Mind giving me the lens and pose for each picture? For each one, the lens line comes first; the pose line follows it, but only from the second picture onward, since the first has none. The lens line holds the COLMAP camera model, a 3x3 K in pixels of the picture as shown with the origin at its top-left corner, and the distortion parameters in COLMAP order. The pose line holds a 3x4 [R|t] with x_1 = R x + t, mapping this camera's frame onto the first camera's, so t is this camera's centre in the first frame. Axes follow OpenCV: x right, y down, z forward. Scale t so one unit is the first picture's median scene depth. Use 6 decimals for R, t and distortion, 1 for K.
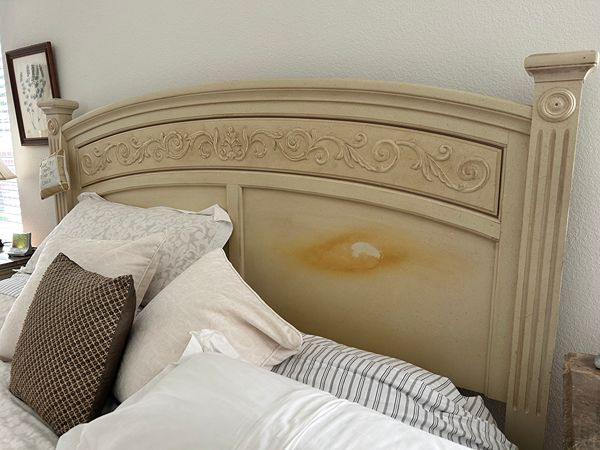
lens RADIAL K [[453.7, 0, 299.9], [0, 453.7, 225.4], [0, 0, 1]] dist [0.049721, -0.011393]
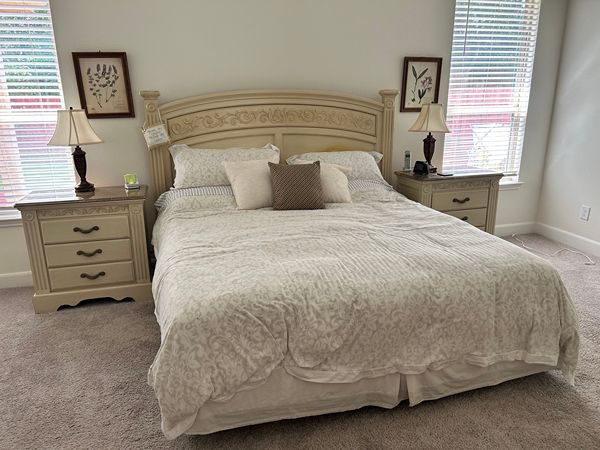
lens RADIAL K [[453.7, 0, 299.8], [0, 453.7, 226.3], [0, 0, 1]] dist [0.049721, -0.011393]
pose [[0.695744, -0.190092, 0.692680, -1.637259], [0.132734, 0.981762, 0.136104, 0.069220], [-0.705919, -0.002751, 0.708287, -0.673179]]
